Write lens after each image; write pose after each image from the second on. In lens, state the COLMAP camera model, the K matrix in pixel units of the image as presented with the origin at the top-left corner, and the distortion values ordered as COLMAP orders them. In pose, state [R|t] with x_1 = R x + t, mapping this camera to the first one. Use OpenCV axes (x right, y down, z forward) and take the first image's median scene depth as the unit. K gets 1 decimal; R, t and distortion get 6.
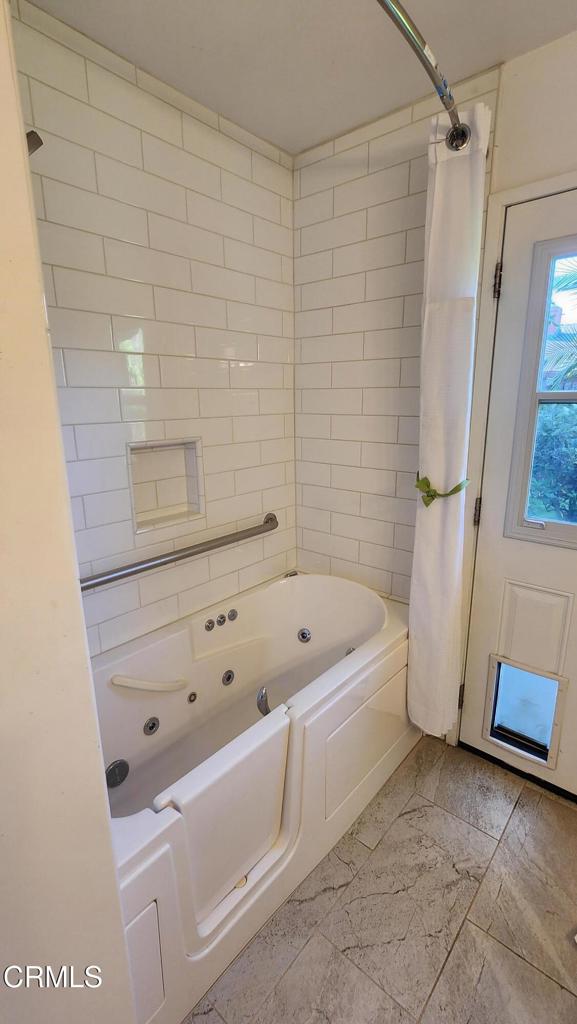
lens RADIAL K [[462.4, 0, 288.5], [0, 462.4, 512.0], [0, 0, 1]] dist [-0.003049, 0.000466]
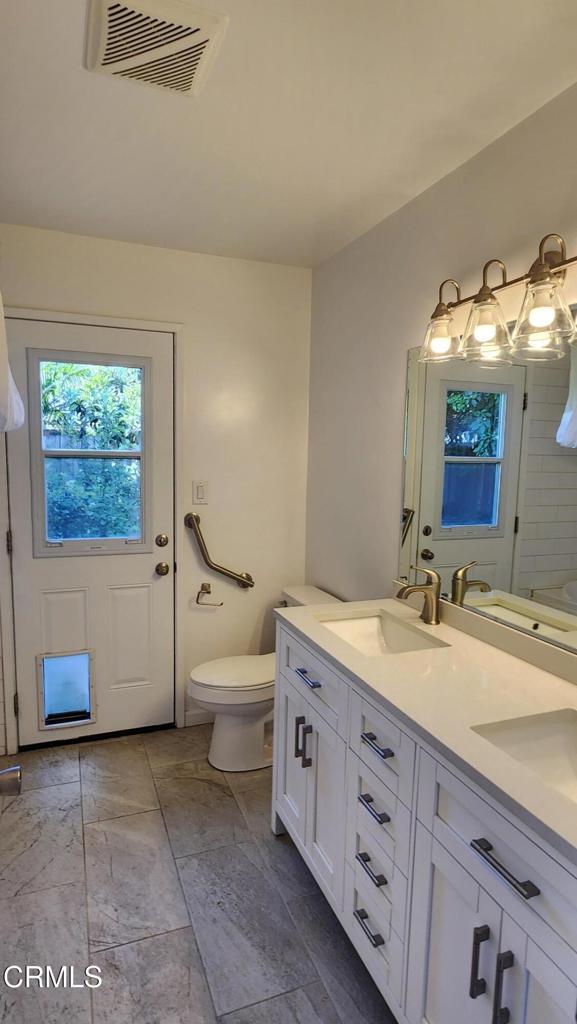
lens RADIAL K [[462.4, 0, 288.5], [0, 462.4, 512.0], [0, 0, 1]] dist [-0.003049, 0.000466]
pose [[0.438585, -0.094581, 0.893699, -0.381211], [0.187539, 0.982185, 0.011910, 0.045805], [-0.878904, 0.162380, 0.448509, -0.242387]]
